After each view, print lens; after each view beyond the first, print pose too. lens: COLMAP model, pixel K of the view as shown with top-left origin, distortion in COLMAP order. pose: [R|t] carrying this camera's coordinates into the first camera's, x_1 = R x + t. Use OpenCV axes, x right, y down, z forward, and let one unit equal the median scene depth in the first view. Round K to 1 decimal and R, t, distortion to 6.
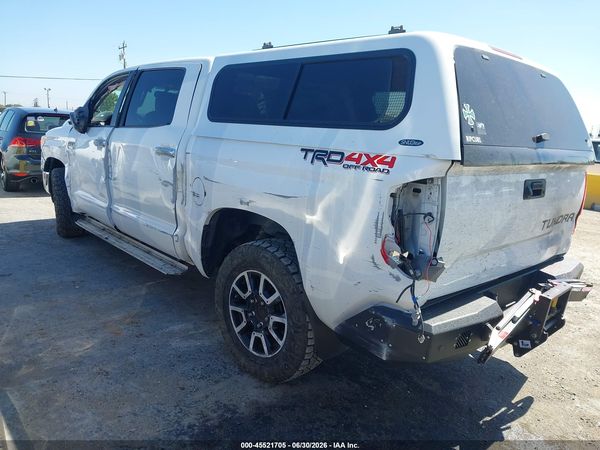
lens RADIAL K [[476.8, 0, 279.0], [0, 476.8, 218.1], [0, 0, 1]] dist [0.031683, -0.005655]
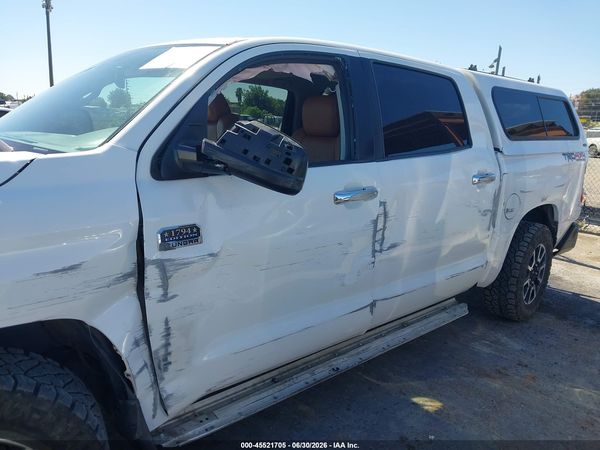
lens RADIAL K [[472.8, 0, 300.0], [0, 472.8, 225.0], [0, 0, 1]] dist [0.039907, -0.045738]
pose [[-0.025082, -0.267487, 0.963235, -1.516511], [0.153427, 0.951092, 0.268110, -0.475363], [-0.987842, 0.154511, 0.017184, 1.847880]]
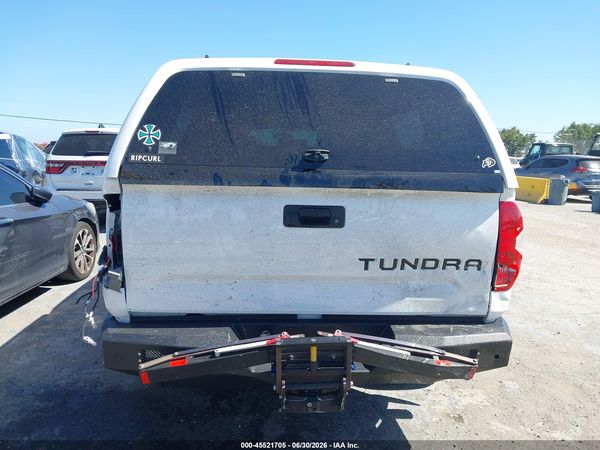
lens RADIAL K [[491.2, 0, 300.0], [0, 491.2, 225.0], [0, 0, 1]] dist [0.001515, -0.006117]
pose [[0.773893, 0.051586, -0.631212, 1.067612], [-0.095787, 0.994745, -0.036143, -0.012244], [0.626031, 0.088433, 0.774767, 0.320983]]
